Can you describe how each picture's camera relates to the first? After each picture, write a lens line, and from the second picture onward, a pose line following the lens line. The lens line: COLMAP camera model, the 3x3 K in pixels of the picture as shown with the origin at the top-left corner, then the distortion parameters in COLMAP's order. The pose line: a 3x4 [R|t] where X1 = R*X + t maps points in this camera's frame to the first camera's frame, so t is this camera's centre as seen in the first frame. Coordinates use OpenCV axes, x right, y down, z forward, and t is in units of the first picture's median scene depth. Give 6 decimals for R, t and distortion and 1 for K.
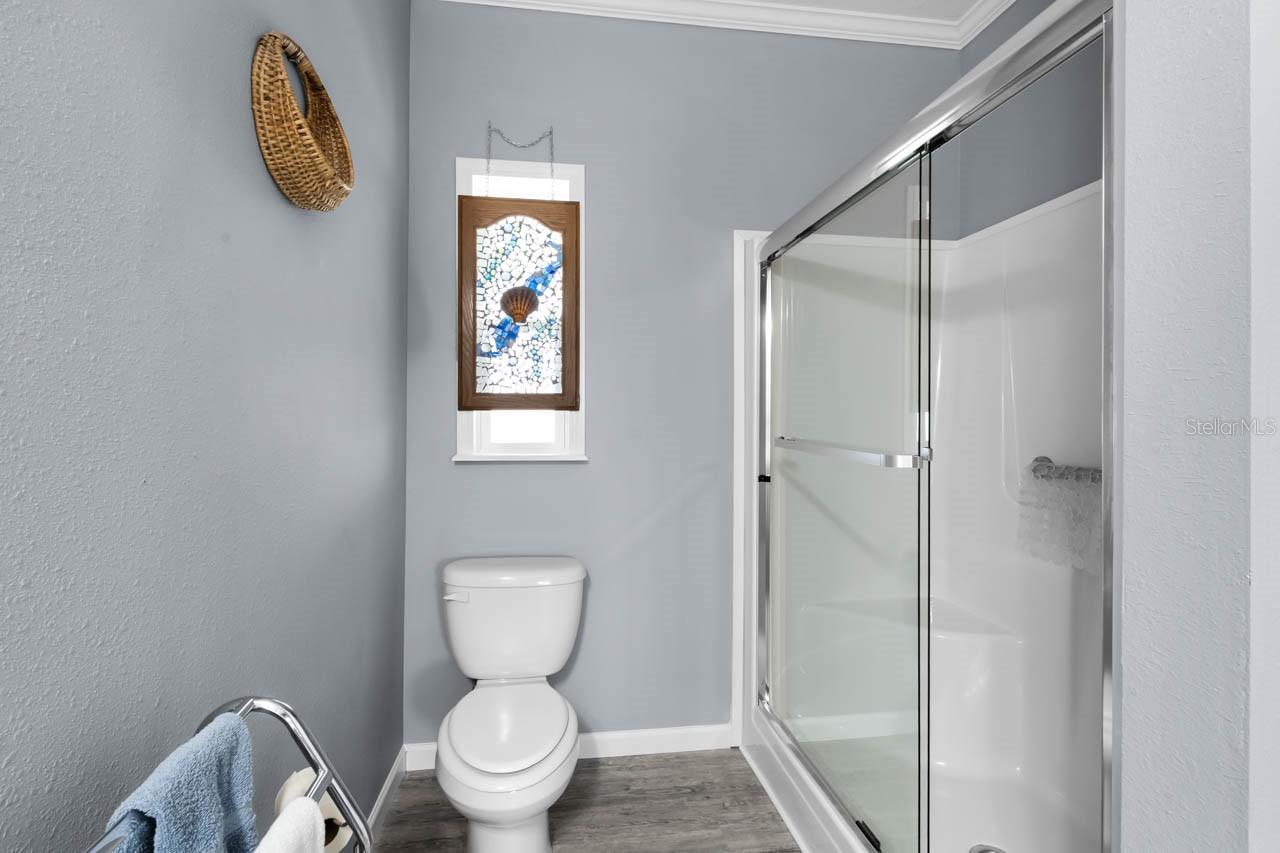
lens RADIAL K [[578.0, 0, 621.3], [0, 578.0, 399.5], [0, 0, 1]] dist [0.003511, -0.002565]
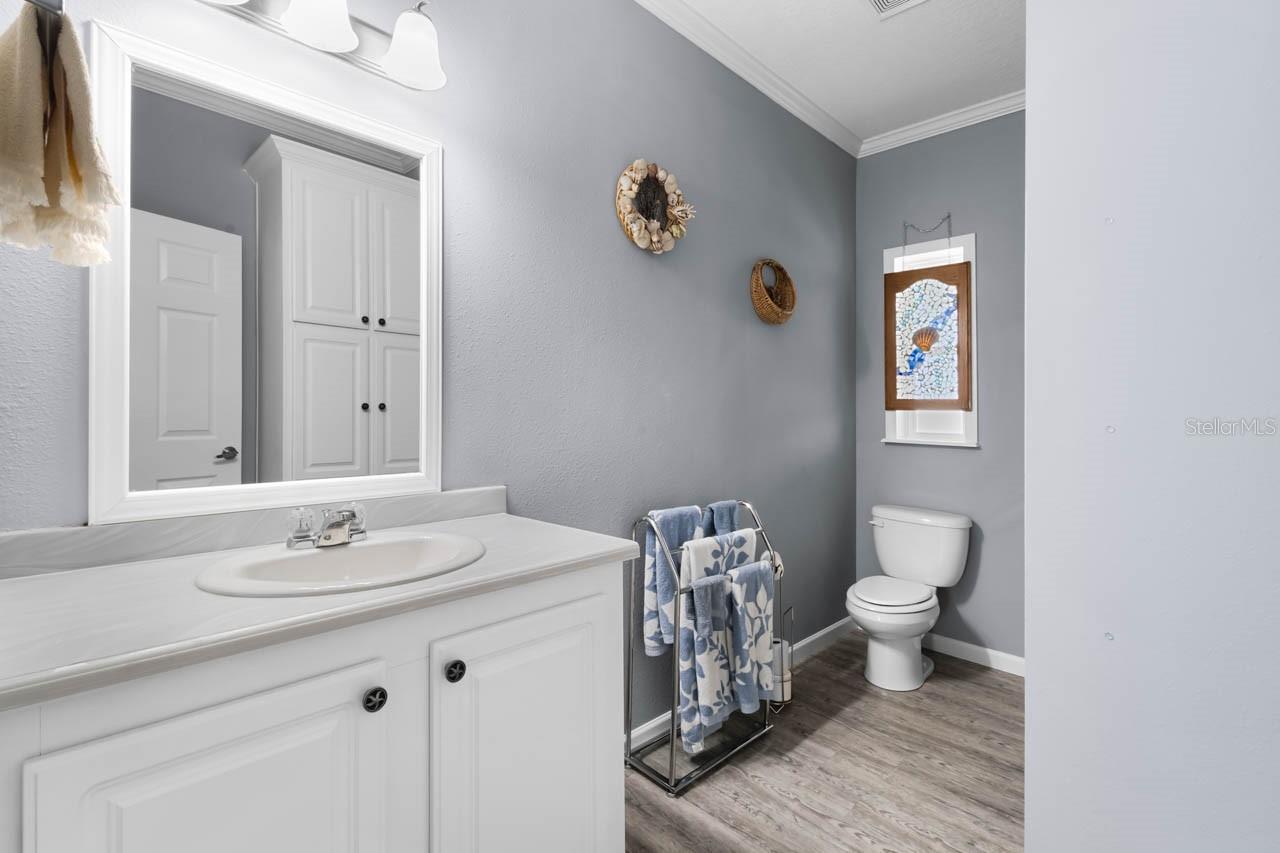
lens RADIAL K [[578.0, 0, 639.0], [0, 578.0, 414.5], [0, 0, 1]] dist [0.003511, -0.002565]
pose [[0.618530, 0.013127, -0.785651, 0.540239], [0.008419, 0.999692, 0.023331, -0.011362], [0.785716, -0.021045, 0.618230, -0.502464]]
